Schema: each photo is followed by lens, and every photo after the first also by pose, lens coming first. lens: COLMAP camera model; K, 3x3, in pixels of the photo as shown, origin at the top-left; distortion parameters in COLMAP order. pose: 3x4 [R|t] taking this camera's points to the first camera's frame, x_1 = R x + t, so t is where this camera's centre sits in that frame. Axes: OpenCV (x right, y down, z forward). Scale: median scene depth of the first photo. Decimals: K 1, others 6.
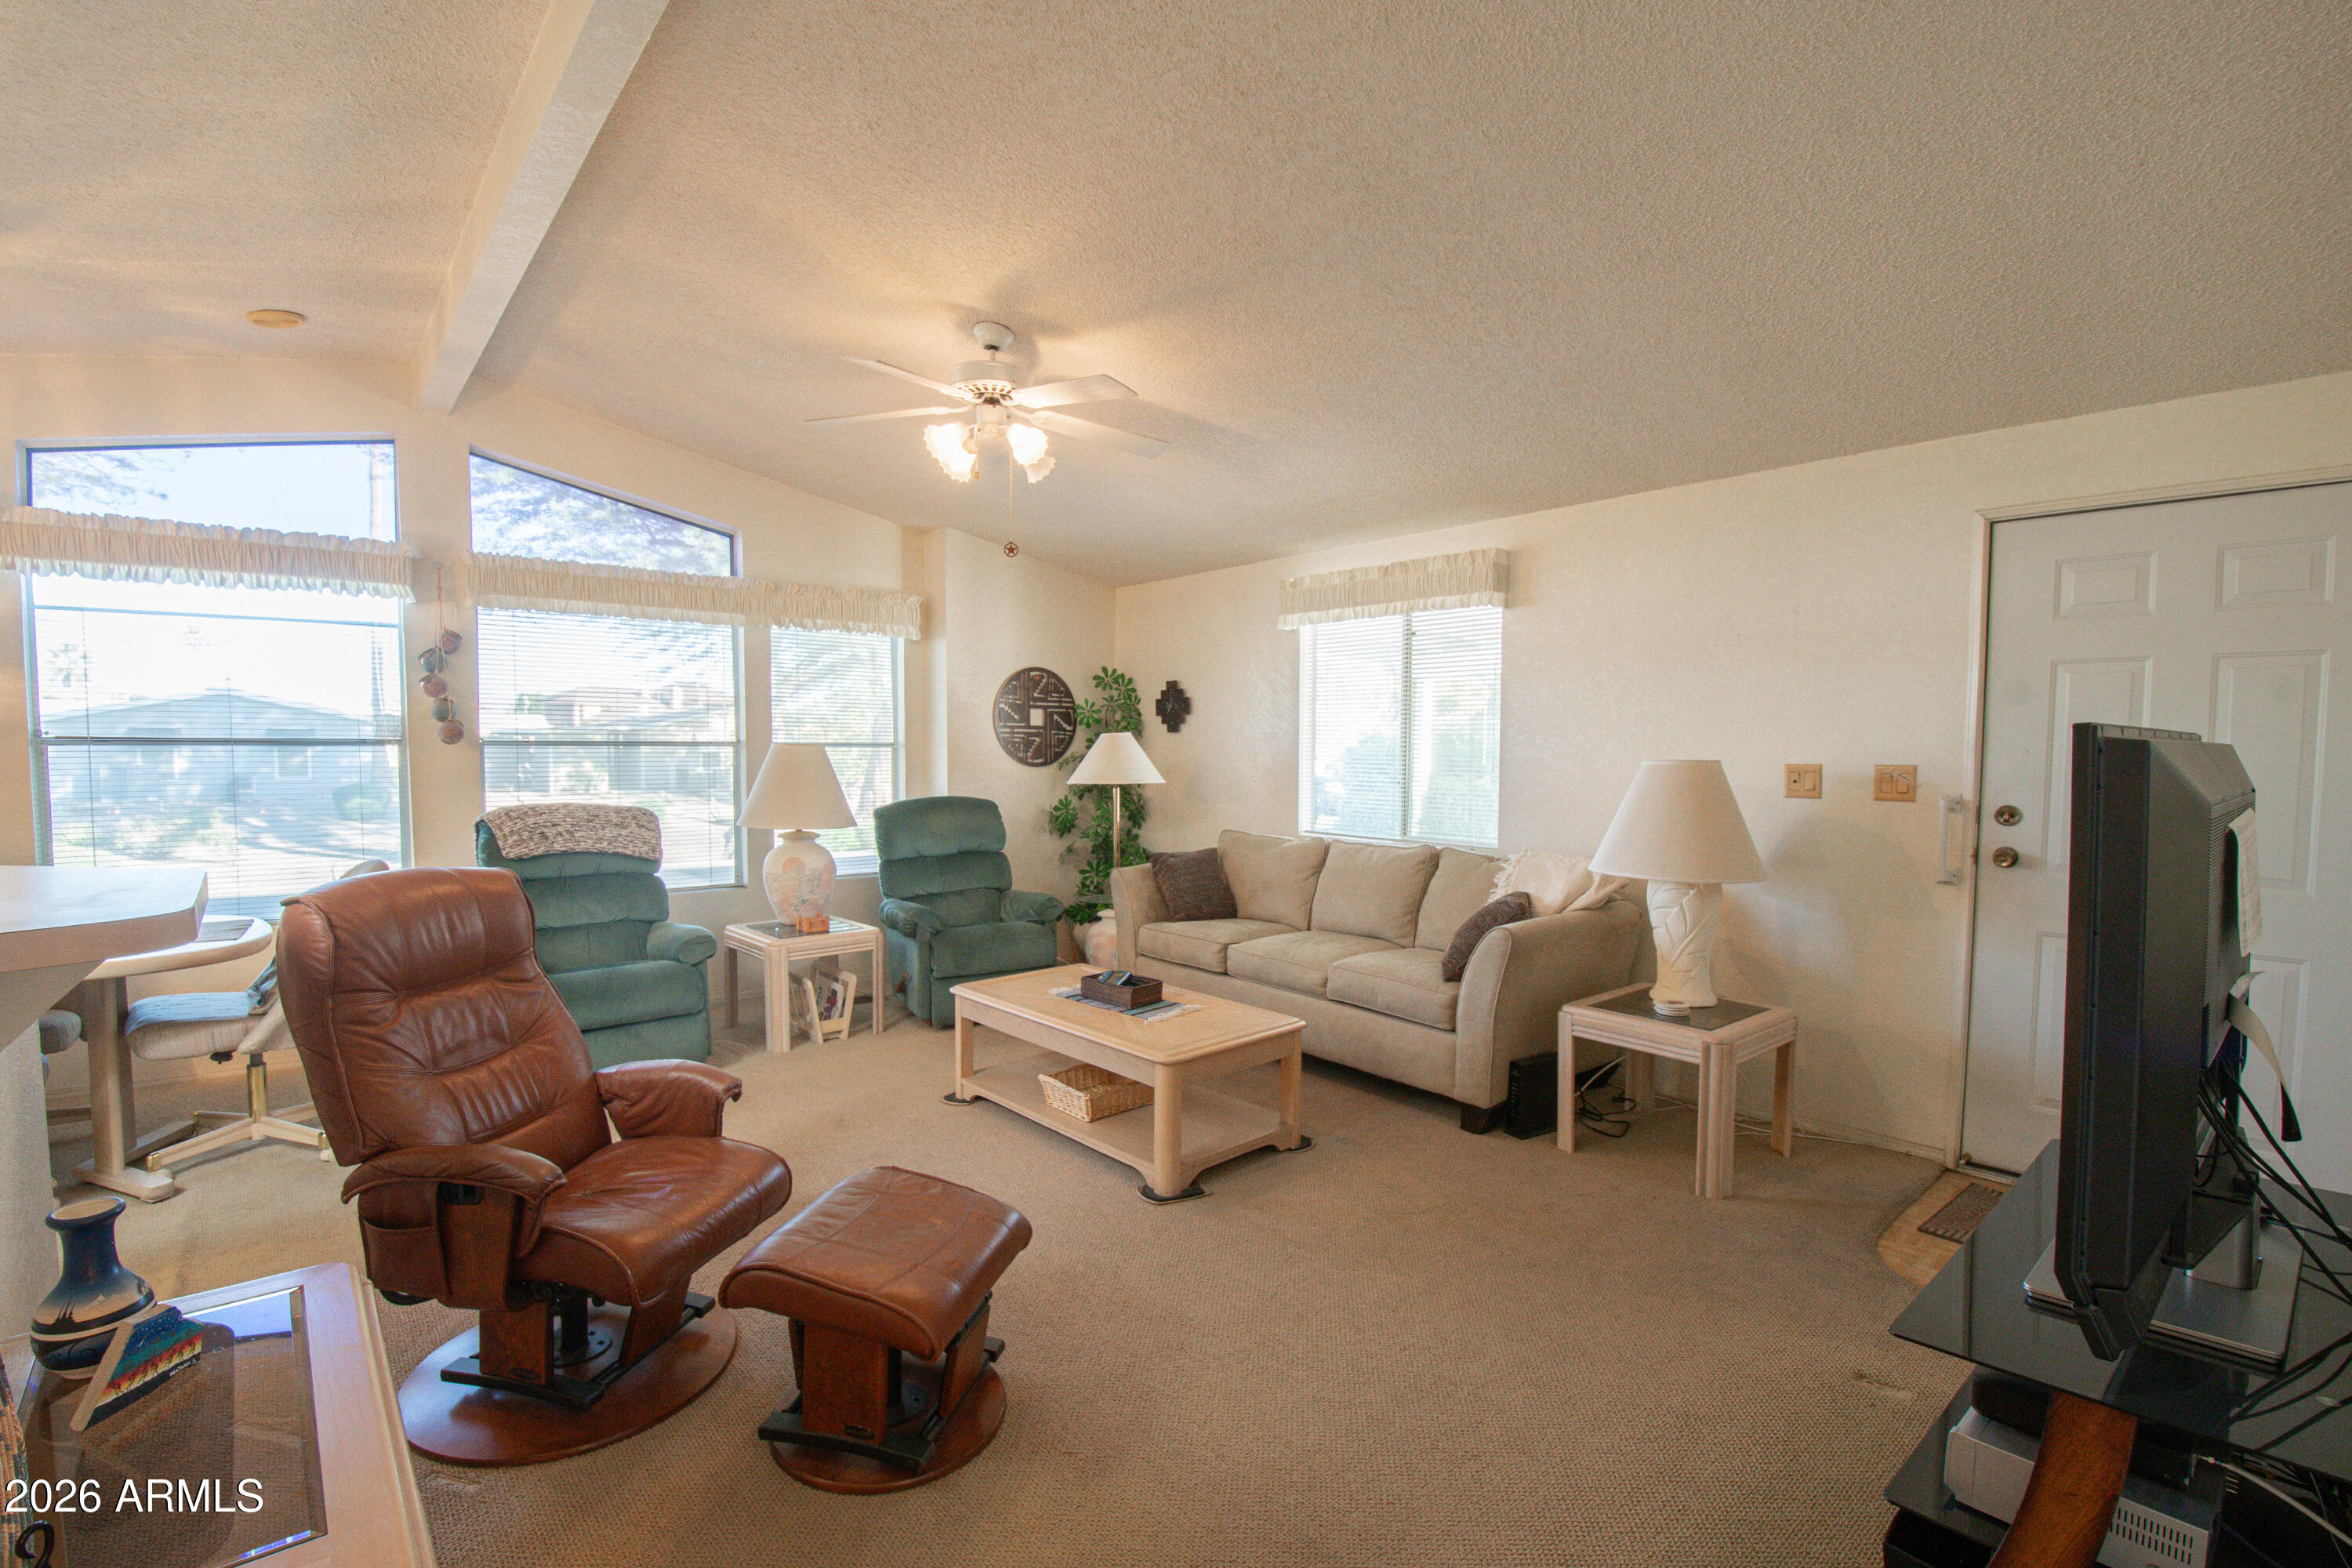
lens RADIAL K [[1049.4, 0, 1113.4], [0, 1049.4, 794.7], [0, 0, 1]] dist [-0.004026, -0.008469]
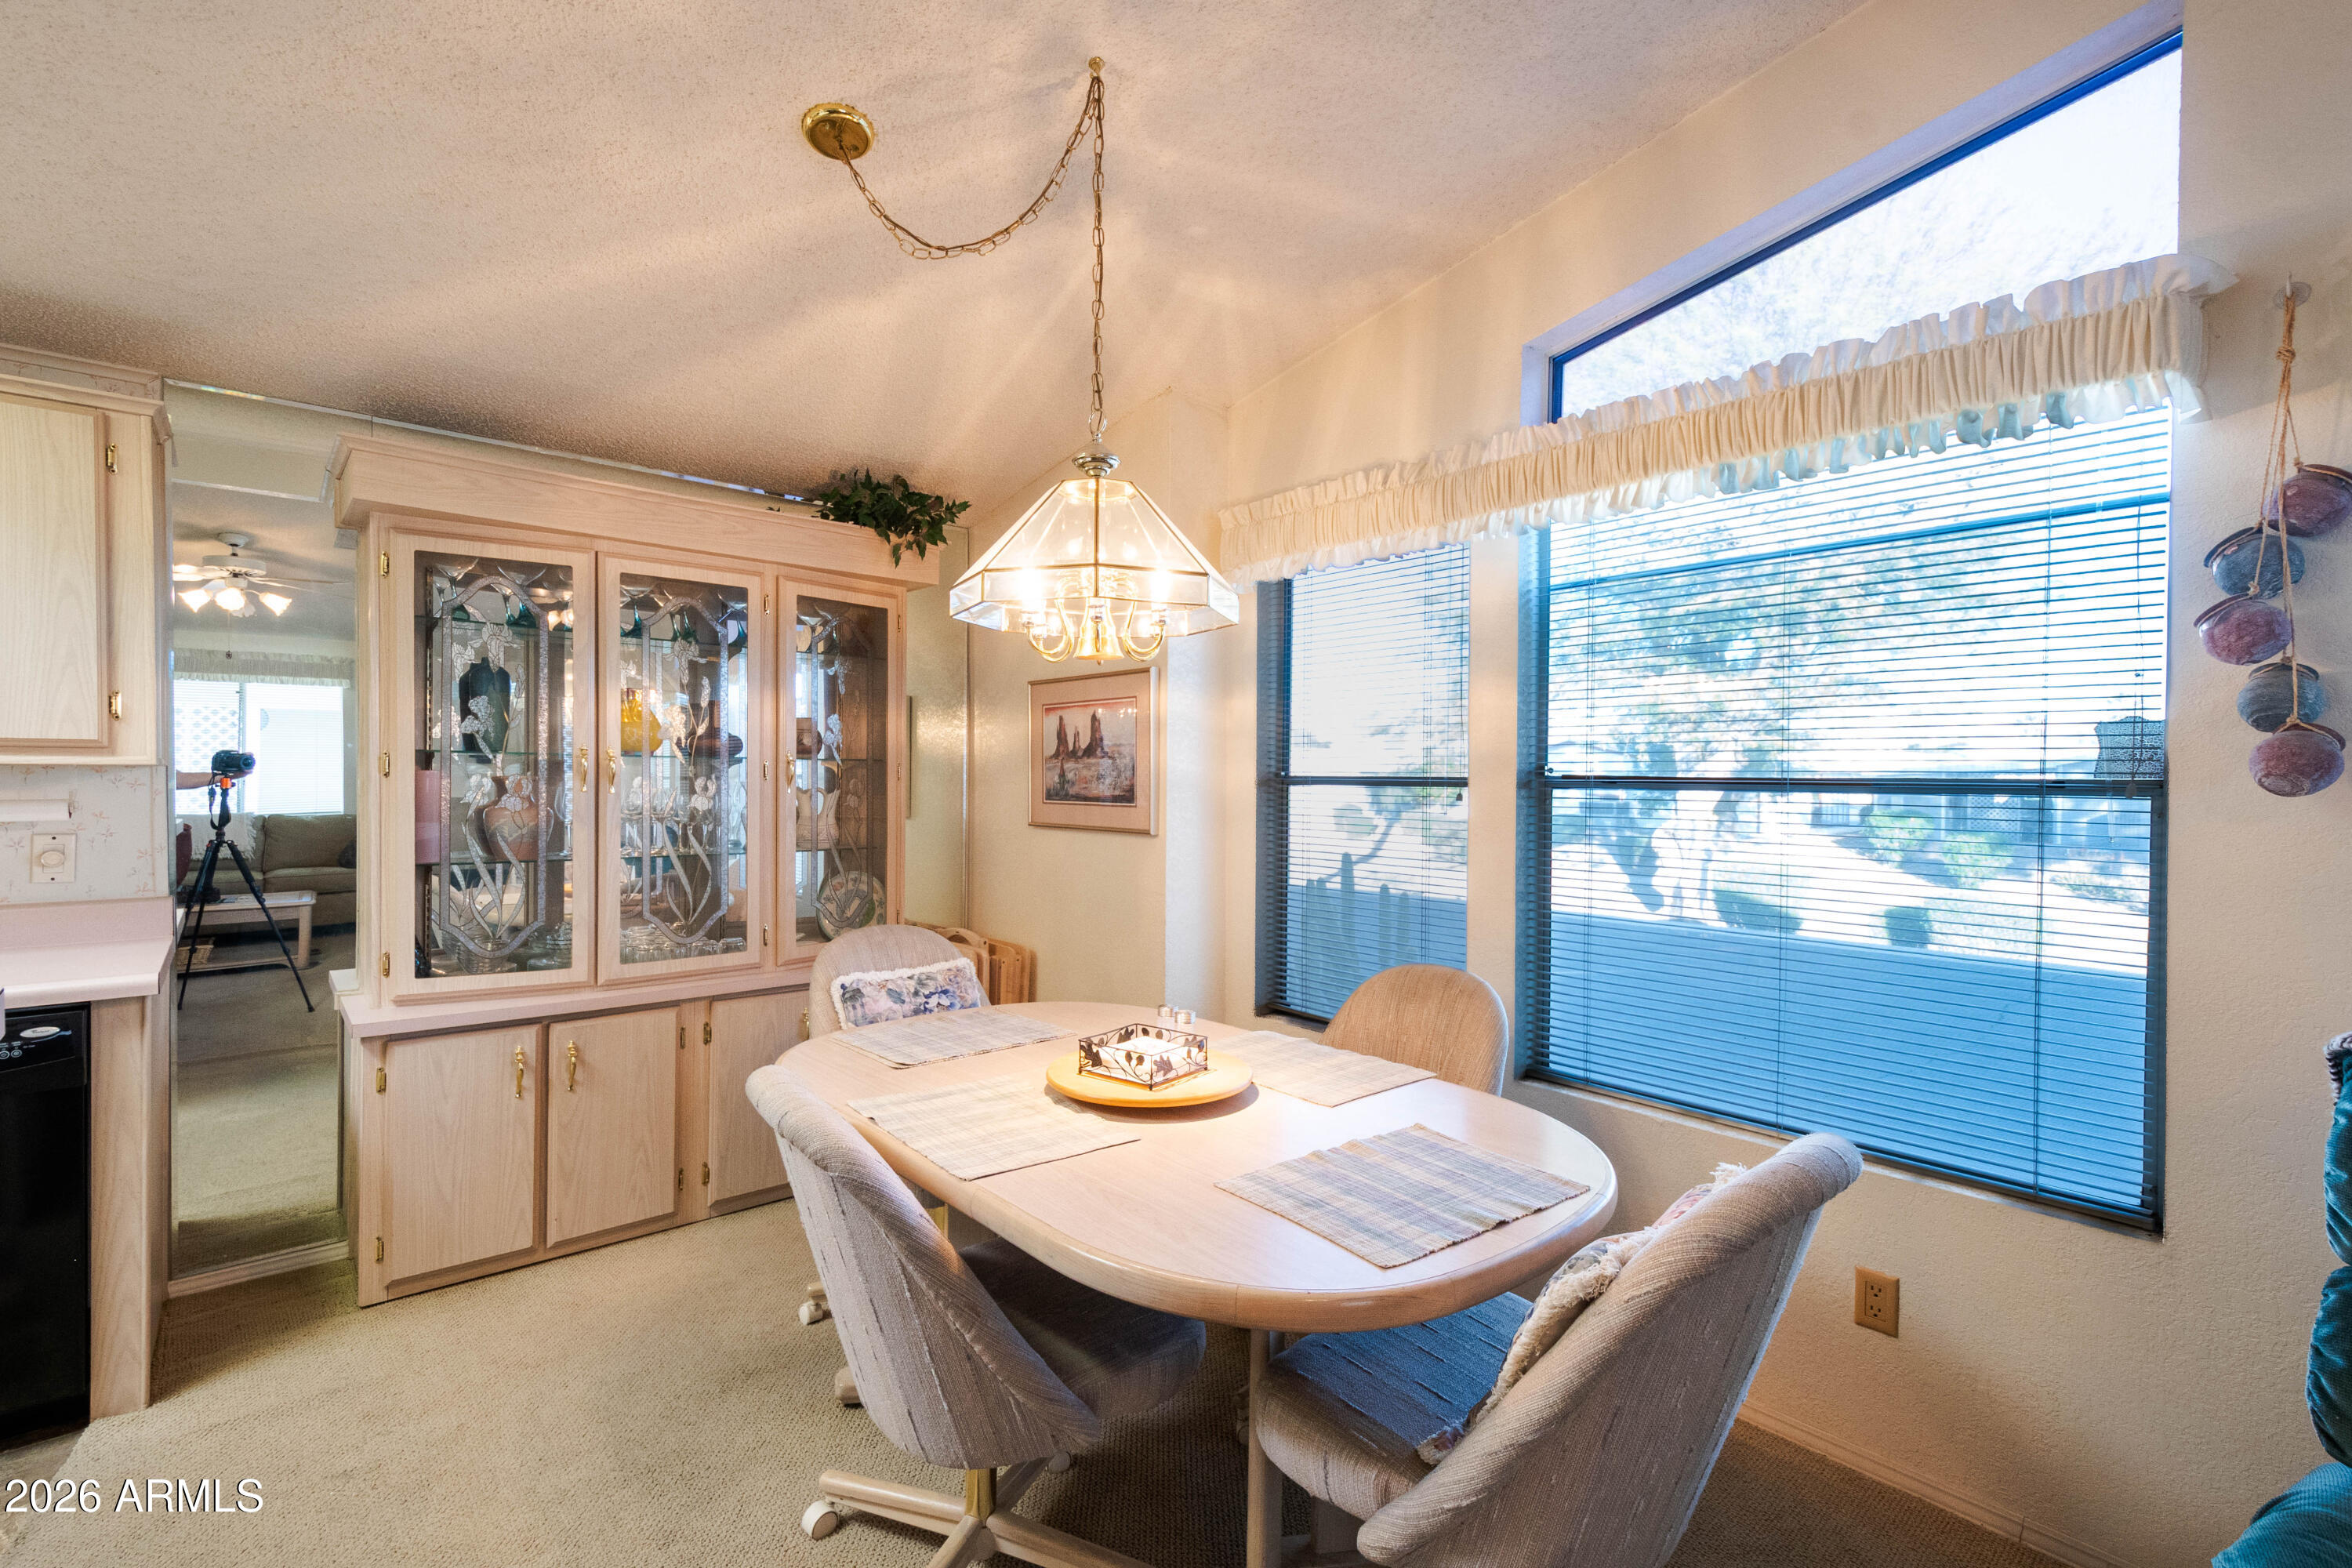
lens RADIAL K [[1047.0, 0, 1157.4], [0, 1047.0, 792.0], [0, 0, 1]] dist [0.001869, -0.000036]
pose [[0.034601, 0.010332, -0.999348, -0.302261], [-0.053749, 0.998519, 0.008463, -0.033018], [0.997955, 0.053421, 0.035105, 0.609691]]
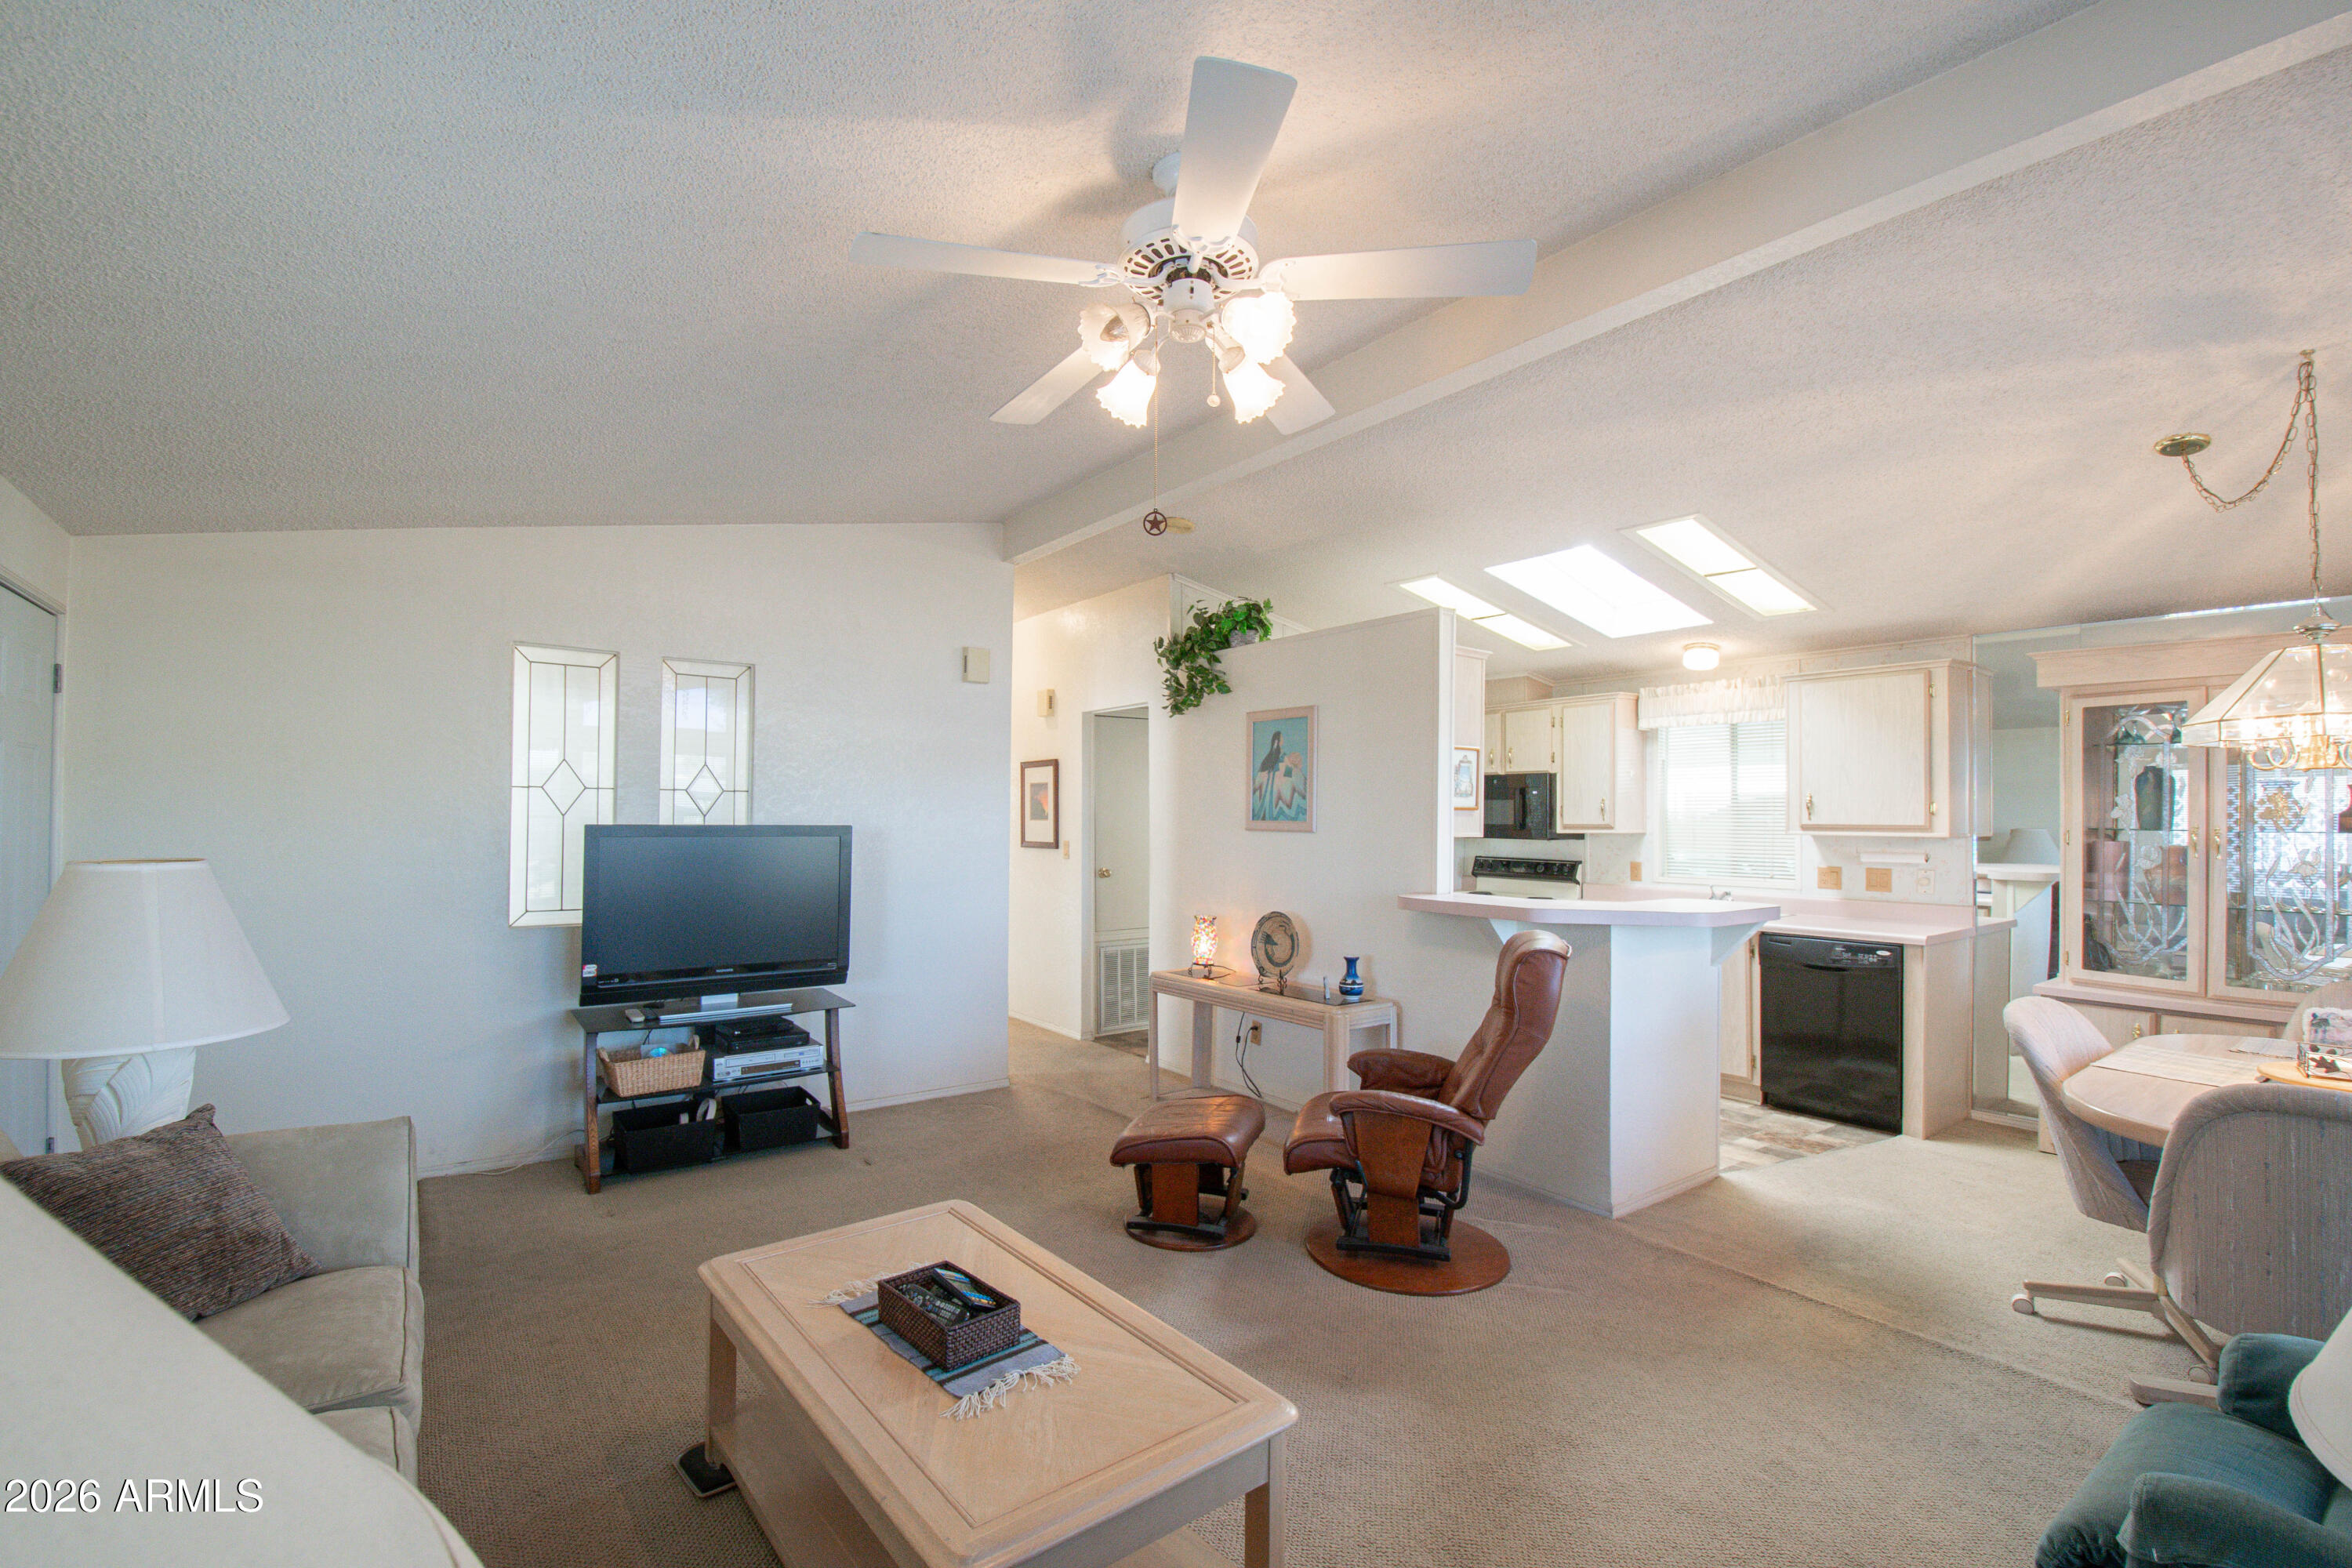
lens RADIAL K [[1049.4, 0, 1173.4], [0, 1049.4, 799.2], [0, 0, 1]] dist [-0.004026, -0.008469]
pose [[-0.999067, -0.013892, 0.040884, -0.105595], [-0.012657, 0.999461, 0.030295, -0.075988], [-0.041282, 0.029750, -0.998705, 1.212316]]
